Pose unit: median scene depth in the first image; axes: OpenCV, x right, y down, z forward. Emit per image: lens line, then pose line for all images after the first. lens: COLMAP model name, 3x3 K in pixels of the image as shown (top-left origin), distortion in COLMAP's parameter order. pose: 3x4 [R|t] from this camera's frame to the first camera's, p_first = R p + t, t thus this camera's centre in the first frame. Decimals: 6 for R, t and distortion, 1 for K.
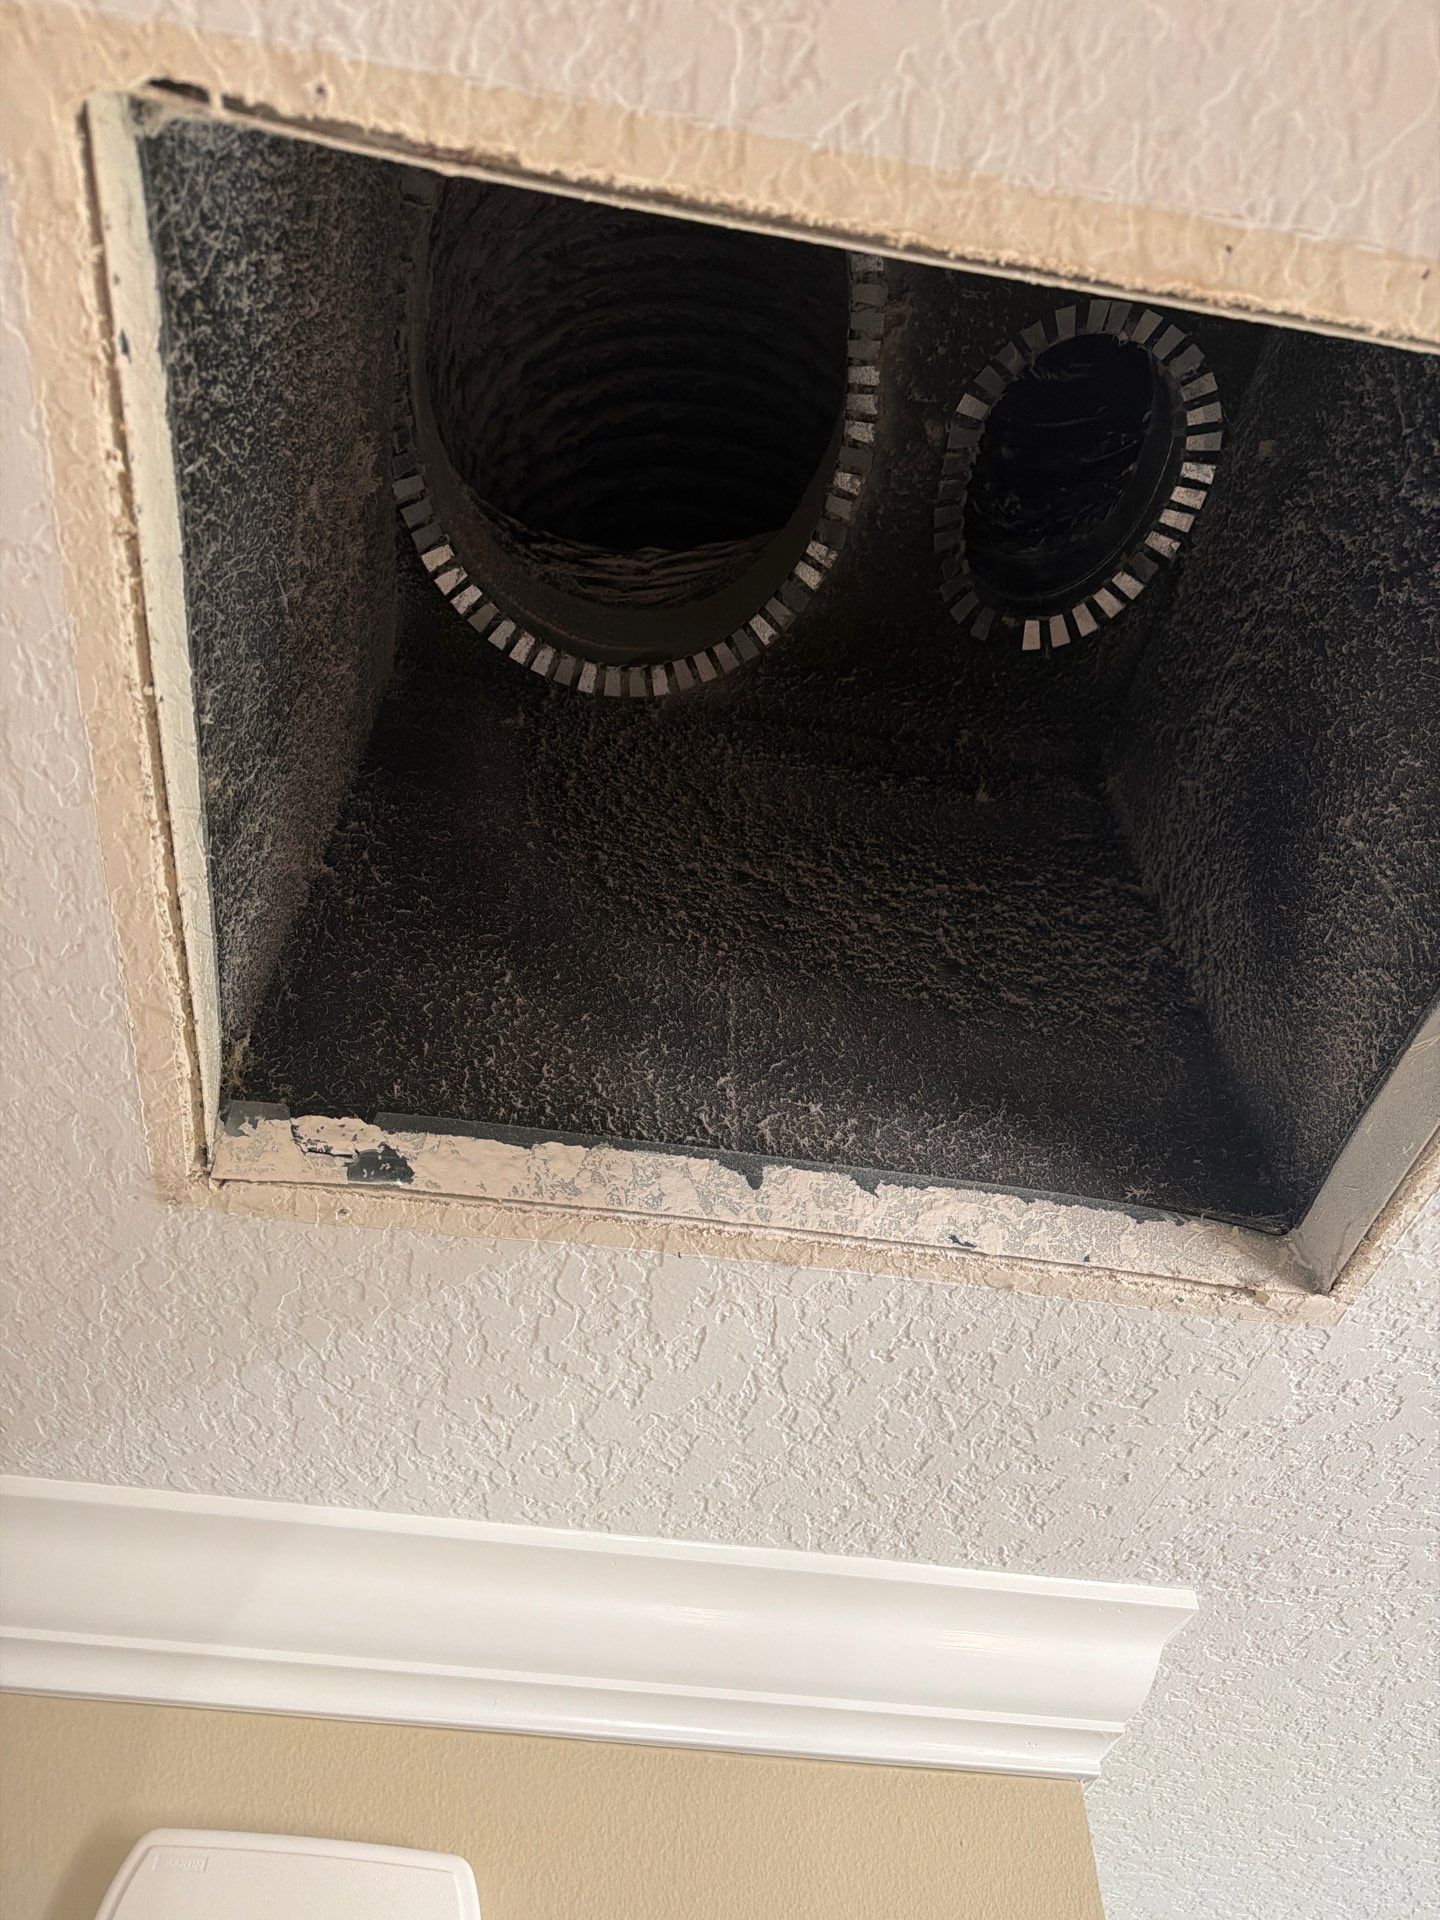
lens RADIAL K [[1374.3, 0, 703.4], [0, 1374.3, 949.7], [0, 0, 1]] dist [0.077108, -0.096492]
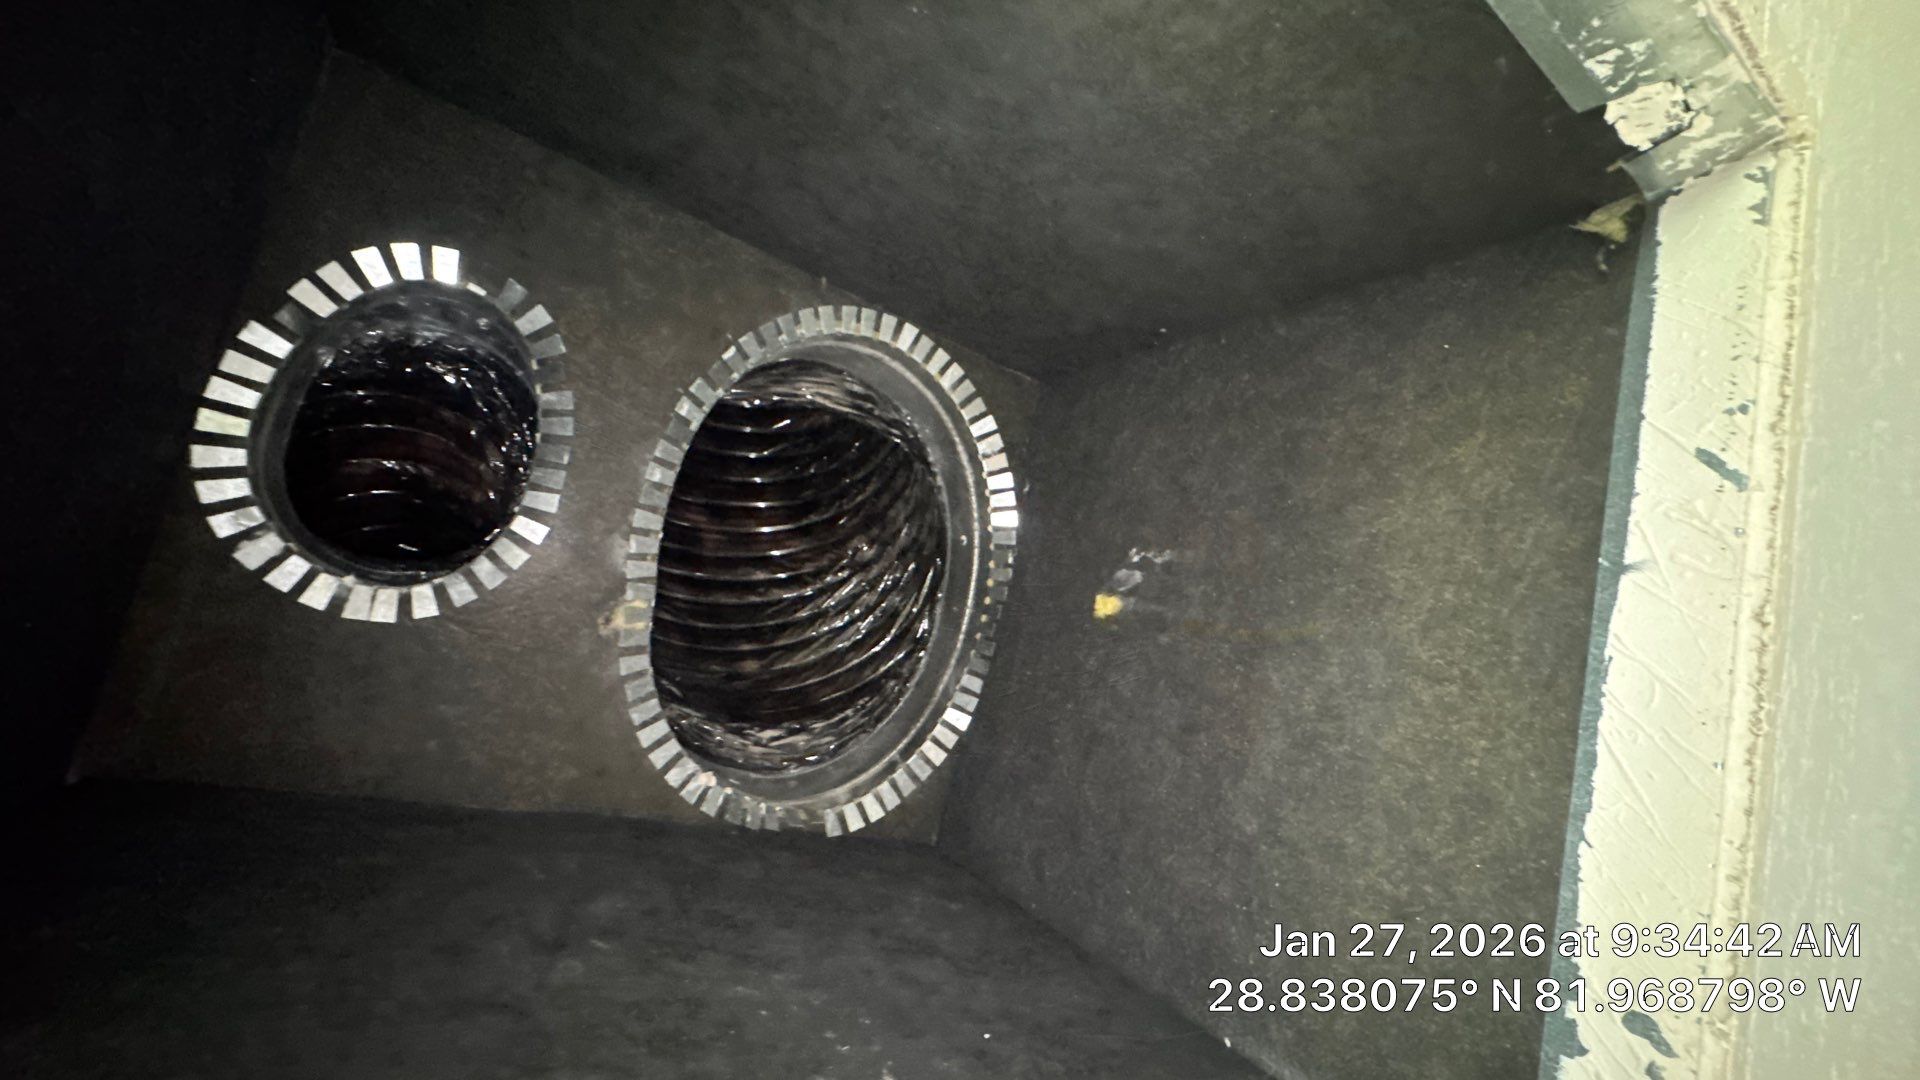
lens RADIAL K [[764.0, 0, 957.8], [0, 764.0, 539.3], [0, 0, 1]] dist [-0.005229, 0.000694]
pose [[-0.856265, -0.105209, -0.505709, 0.211912], [0.389208, -0.775086, -0.497755, 0.004593], [-0.339600, -0.623036, 0.704626, 0.507700]]
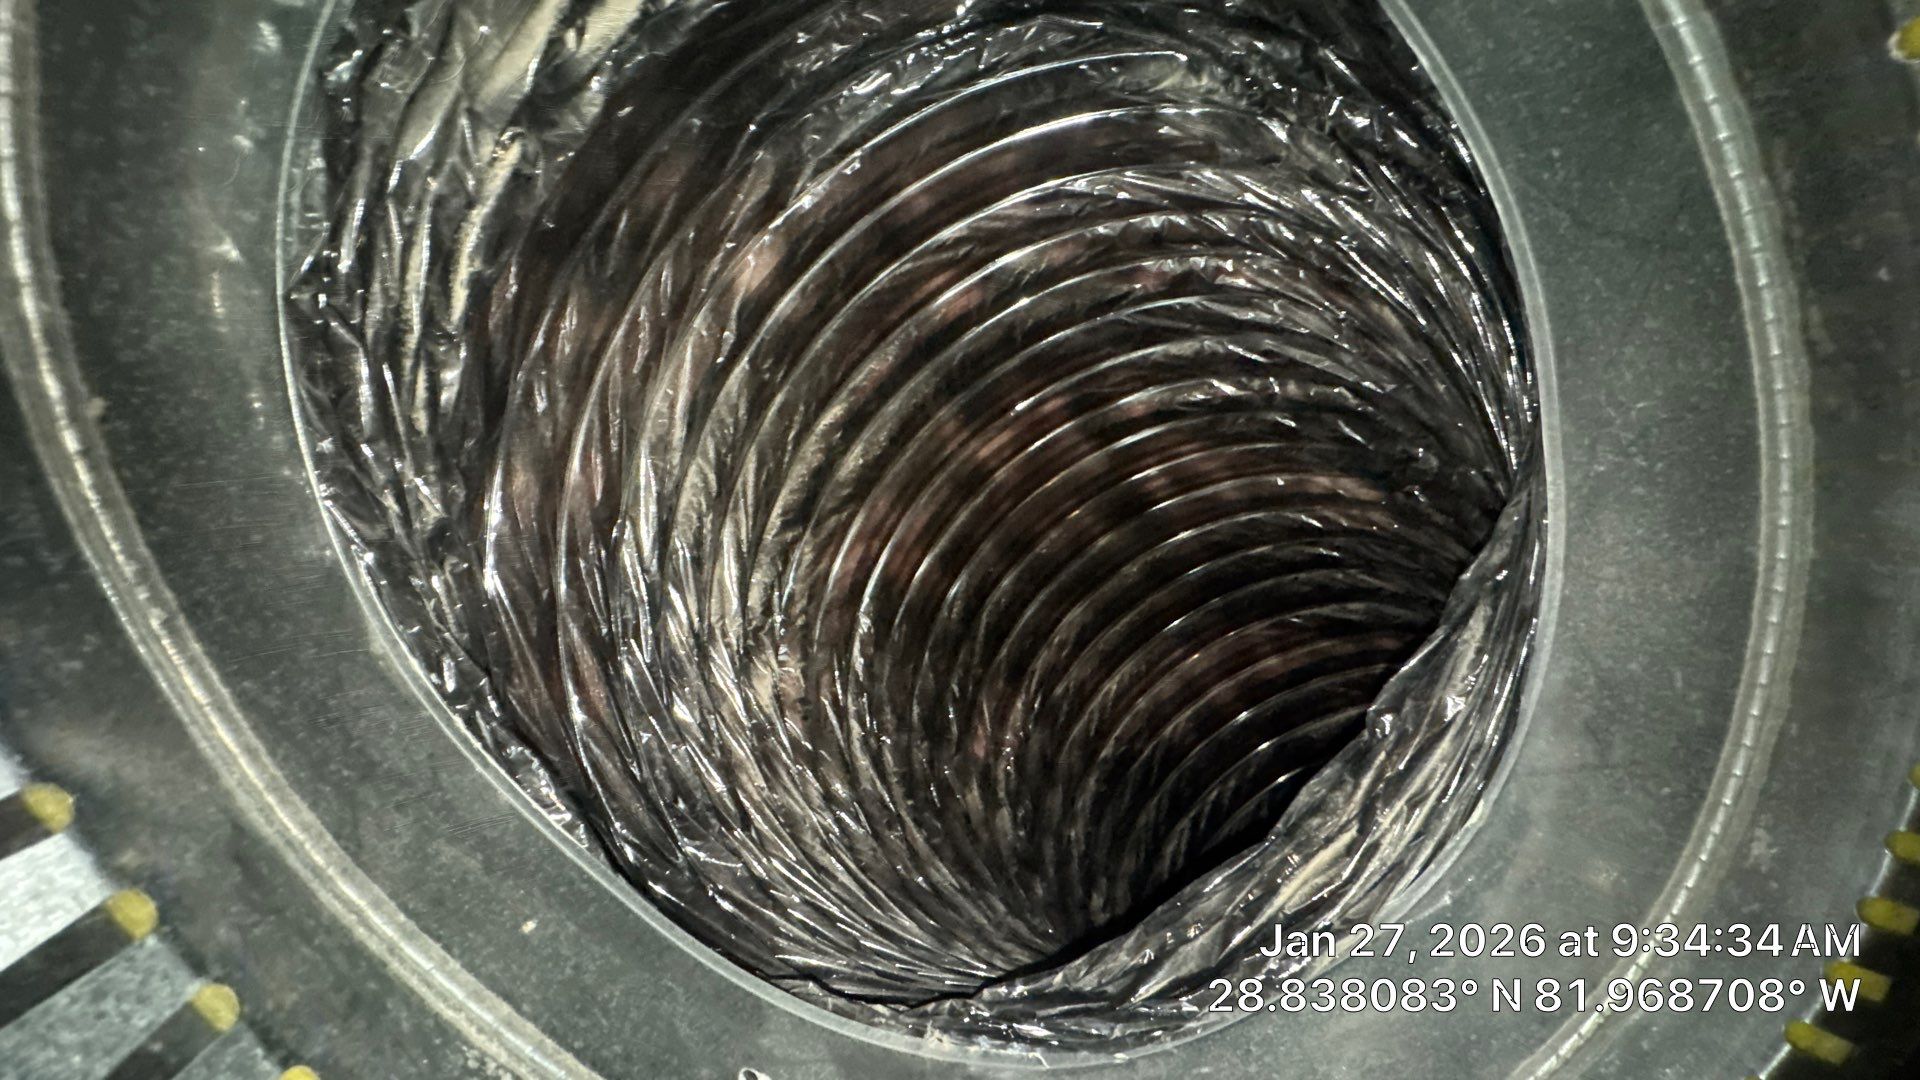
lens RADIAL K [[764.0, 0, 966.9], [0, 764.0, 536.8], [0, 0, 1]] dist [-0.005229, 0.000694]
pose [[0.711911, -0.702193, 0.010334, -0.078226], [0.654632, 0.658221, -0.371755, -0.396771], [0.254242, 0.271422, 0.928273, 0.882053]]
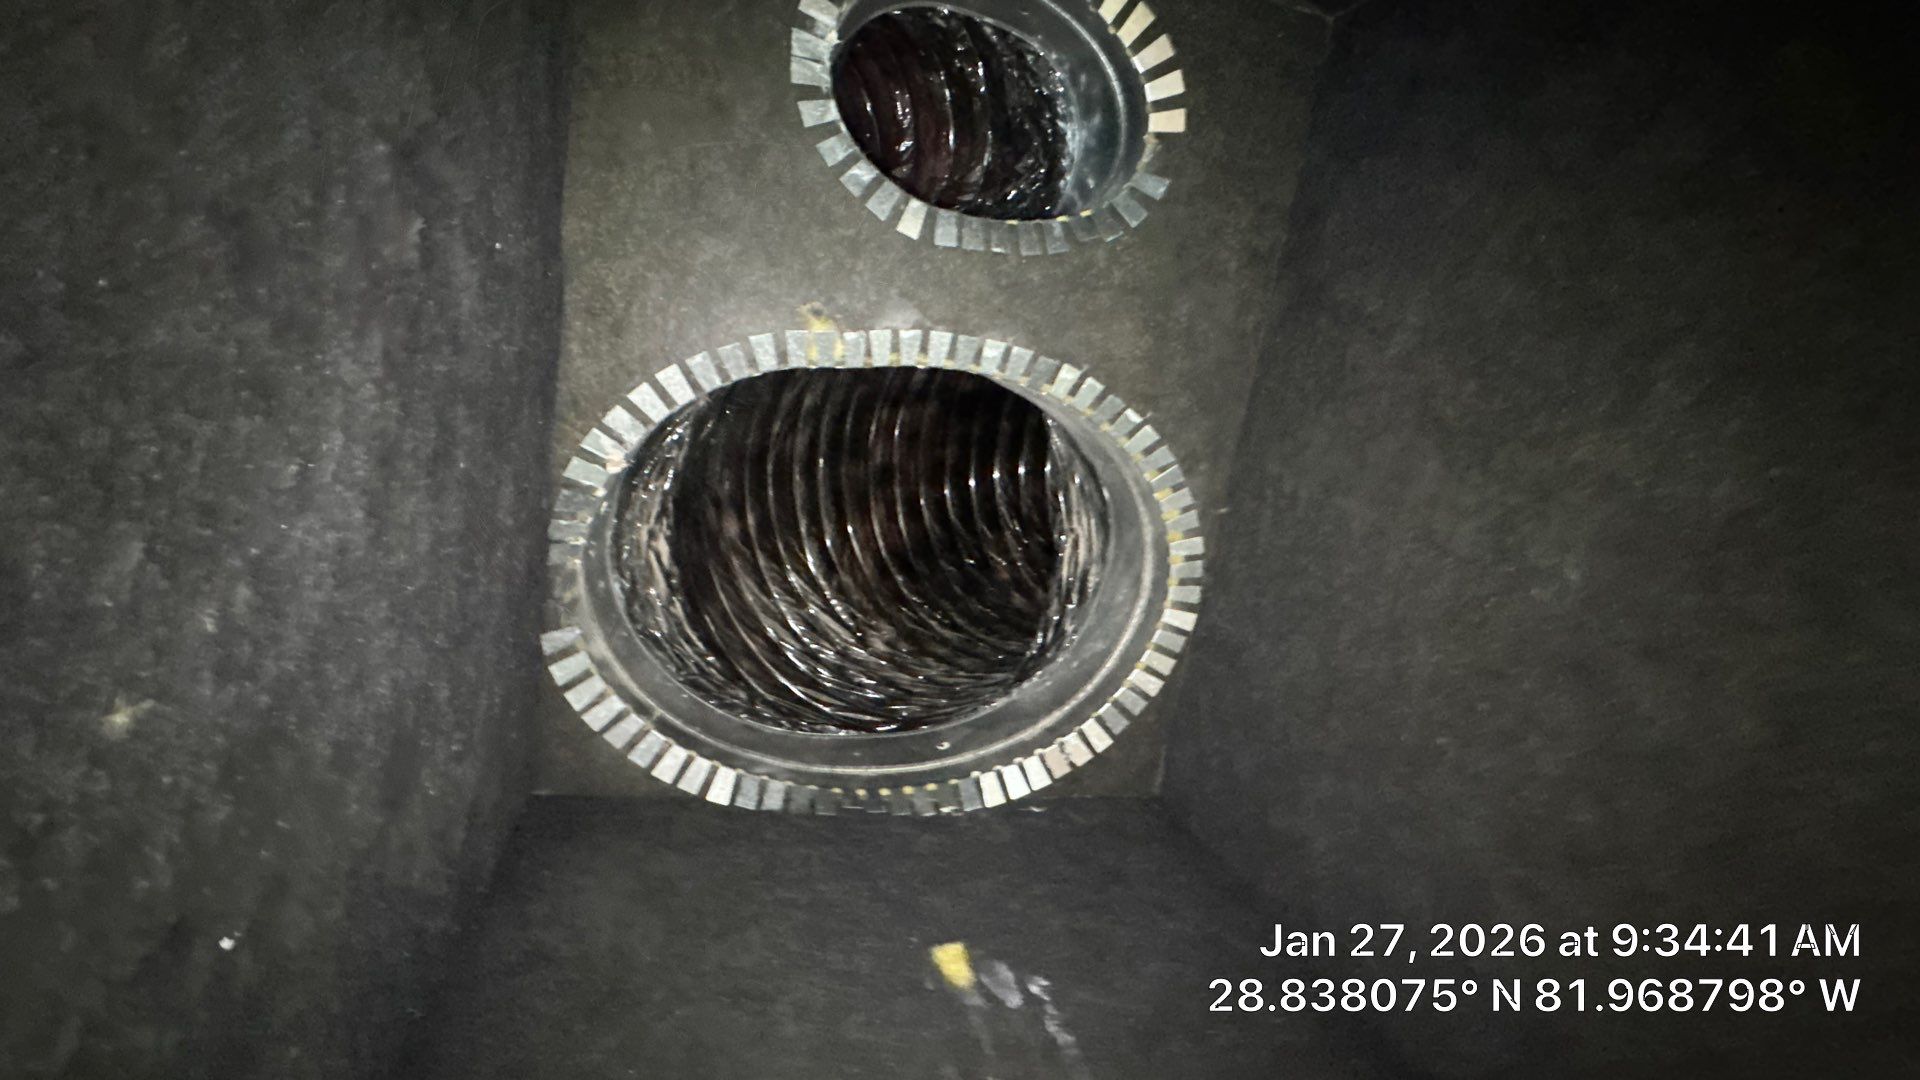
lens RADIAL K [[764.0, 0, 956.7], [0, 764.0, 540.6], [0, 0, 1]] dist [-0.005229, 0.000694]
pose [[0.000250, -0.971574, -0.236737, 0.112720], [0.915810, 0.095299, -0.390142, -0.158759], [0.401612, -0.216709, 0.889801, 0.547759]]
